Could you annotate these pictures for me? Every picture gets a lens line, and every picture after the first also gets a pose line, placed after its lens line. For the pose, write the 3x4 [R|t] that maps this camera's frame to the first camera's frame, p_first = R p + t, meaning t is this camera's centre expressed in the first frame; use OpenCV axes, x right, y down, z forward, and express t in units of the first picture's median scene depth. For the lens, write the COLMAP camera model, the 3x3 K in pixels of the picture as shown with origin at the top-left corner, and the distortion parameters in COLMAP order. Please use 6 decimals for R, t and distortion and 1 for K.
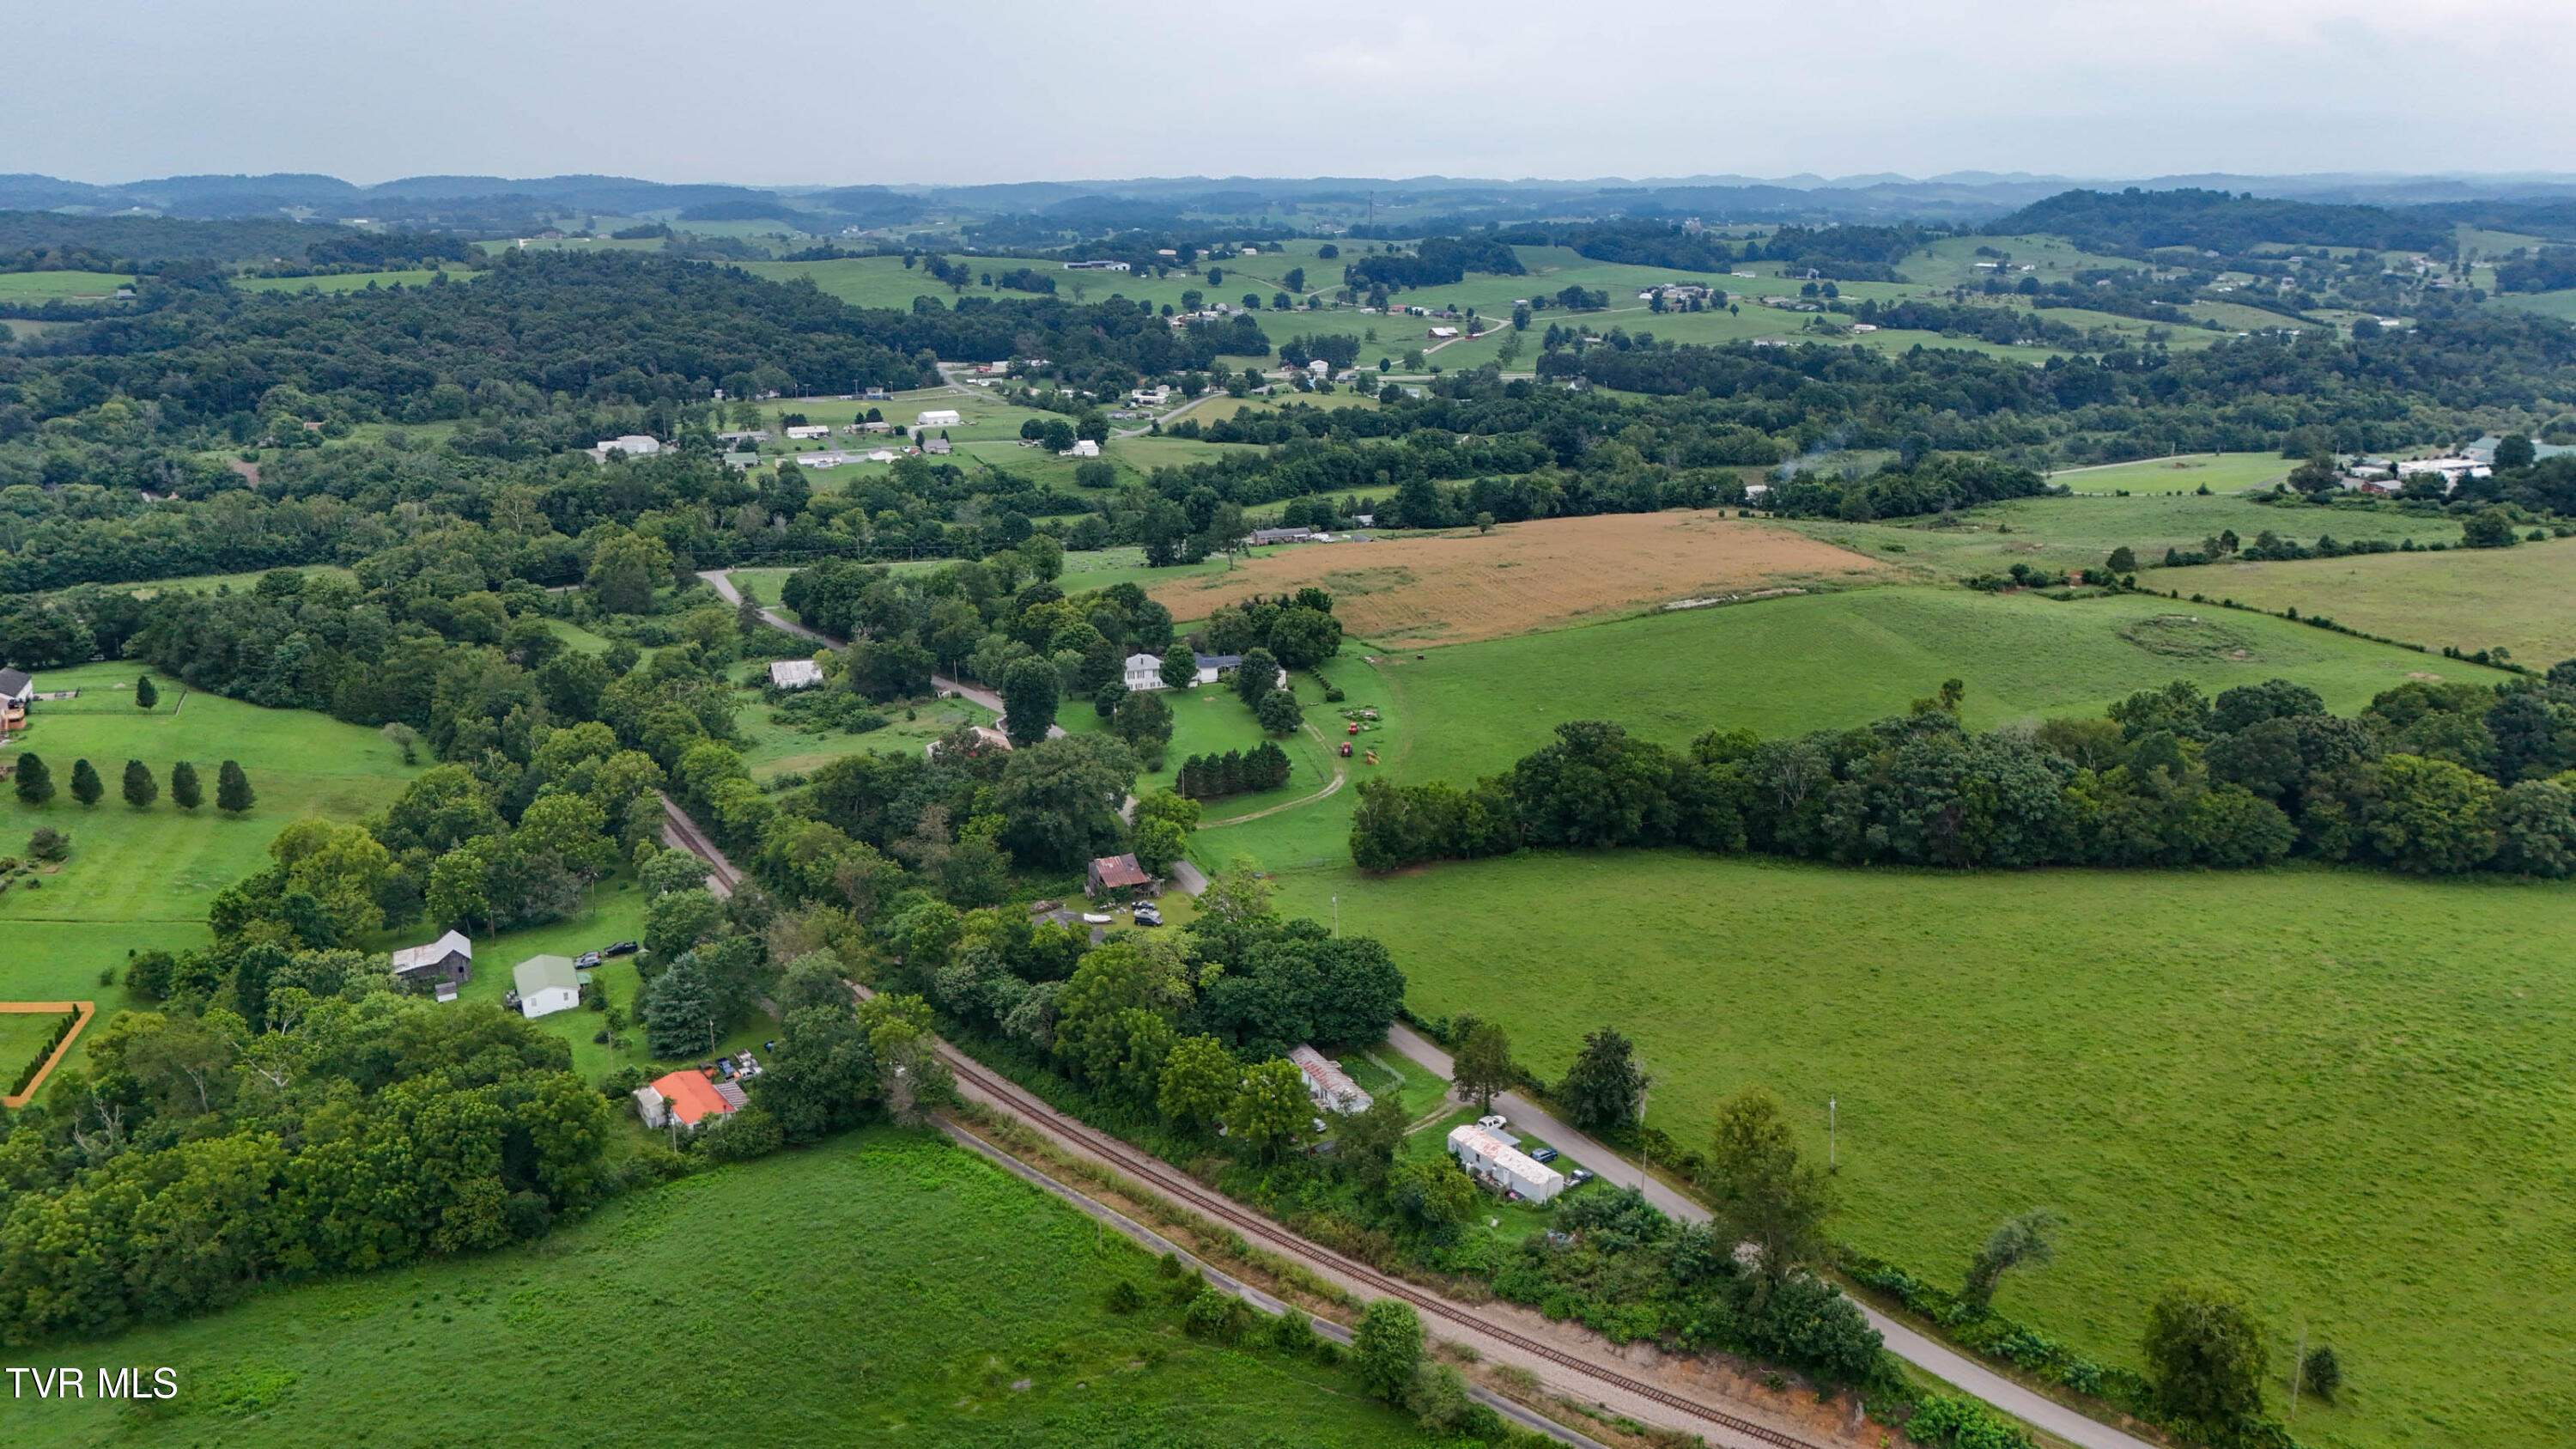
lens RADIAL K [[1912.0, 0, 1297.4], [0, 1912.0, 733.1], [0, 0, 1]] dist [0.097726, -0.114592]
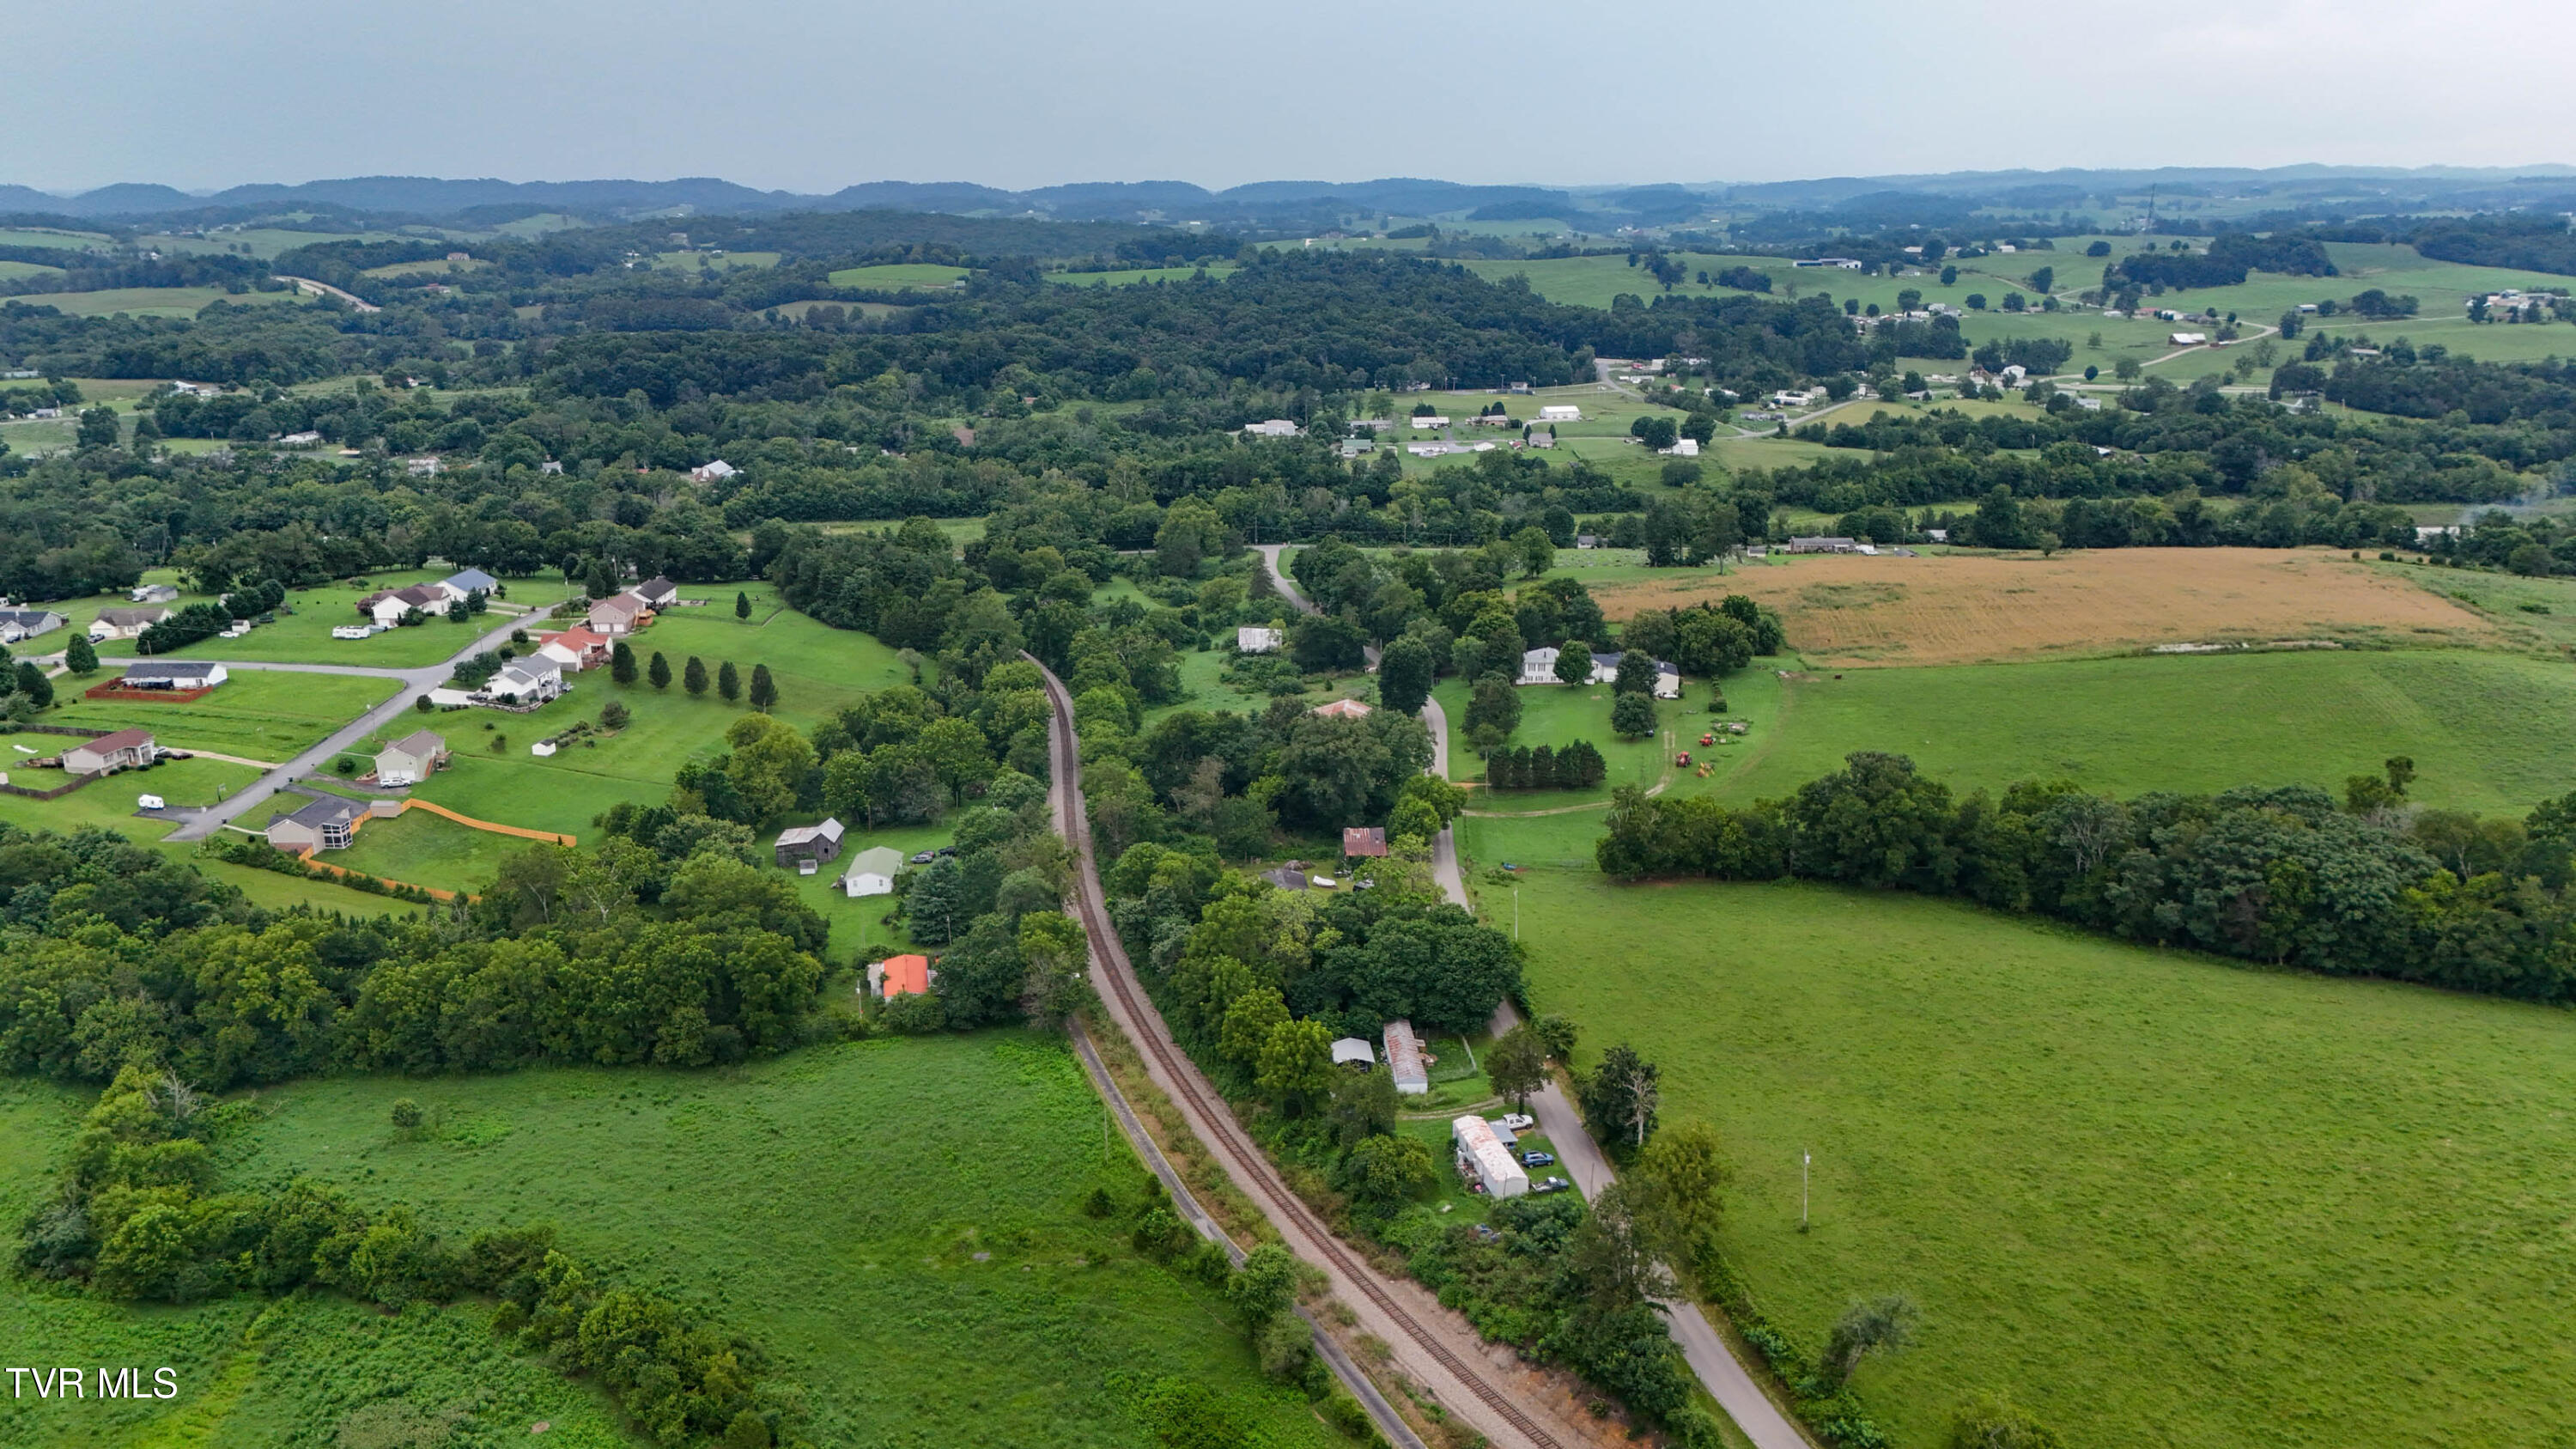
lens RADIAL K [[1912.0, 0, 1297.4], [0, 1912.0, 733.1], [0, 0, 1]] dist [0.097726, -0.114592]
pose [[0.915905, 0.106615, -0.386978, 0.110090], [-0.106163, 0.994092, 0.022611, -0.002915], [0.387102, 0.020373, 0.921812, 0.007092]]
